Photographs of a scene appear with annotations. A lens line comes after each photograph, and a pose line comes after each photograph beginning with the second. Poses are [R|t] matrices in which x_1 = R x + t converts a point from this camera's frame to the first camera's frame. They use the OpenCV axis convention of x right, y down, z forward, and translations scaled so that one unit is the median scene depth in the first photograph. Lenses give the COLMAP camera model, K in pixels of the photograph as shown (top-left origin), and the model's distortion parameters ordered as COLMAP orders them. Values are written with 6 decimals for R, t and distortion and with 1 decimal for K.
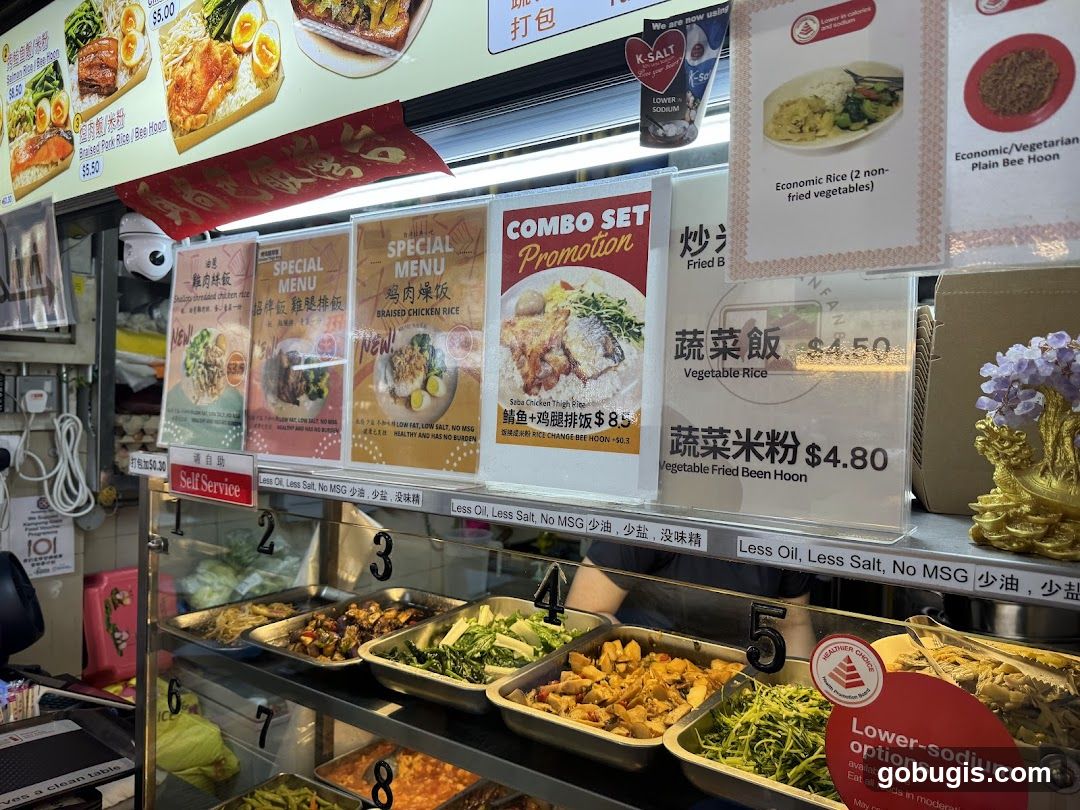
lens RADIAL K [[748.7, 0, 540.0], [0, 748.7, 405.0], [0, 0, 1]] dist [0.027850, -0.044380]
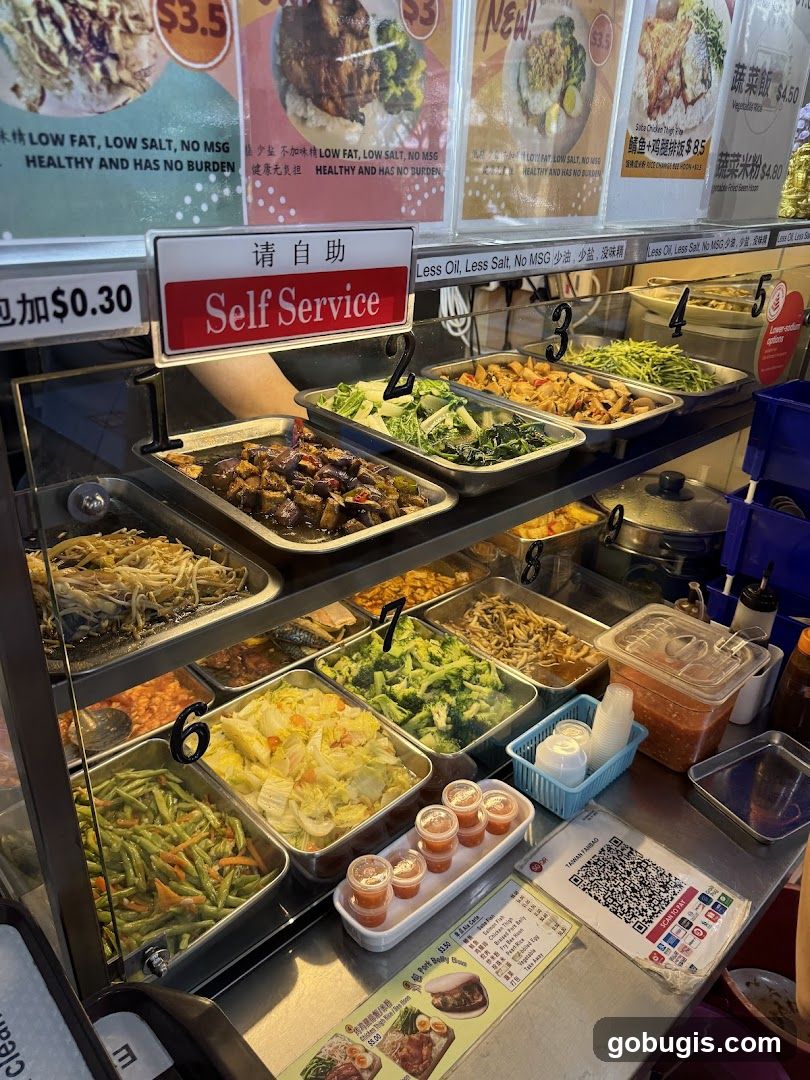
lens RADIAL K [[748.7, 0, 405.0], [0, 748.7, 540.0], [0, 0, 1]] dist [0.027850, -0.044380]
pose [[0.249662, -0.482700, 0.839446, -1.136966], [-0.052092, 0.858948, 0.509406, -0.023942], [-0.966931, -0.170907, 0.189302, 1.008142]]
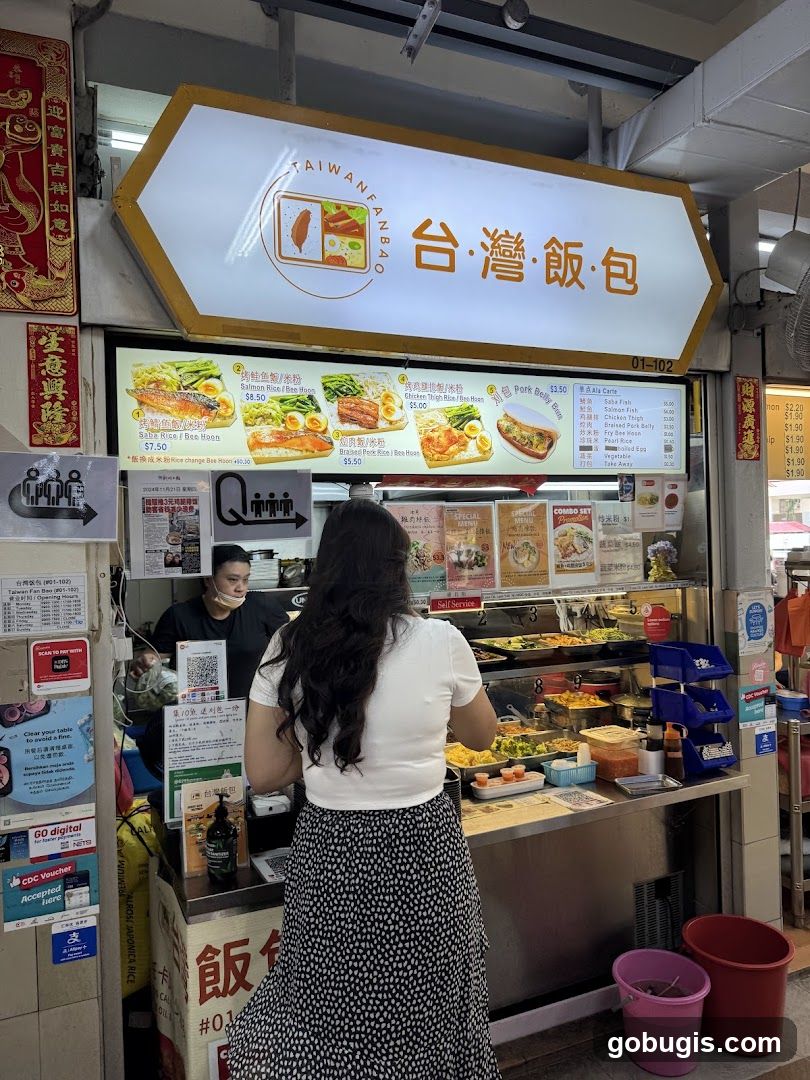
lens RADIAL K [[748.7, 0, 405.0], [0, 748.7, 540.0], [0, 0, 1]] dist [0.027850, -0.044380]
pose [[0.545292, -0.054738, 0.836457, -3.240278], [0.046334, 0.998308, 0.035124, -0.253678], [-0.836965, 0.019604, 0.546906, -0.279145]]
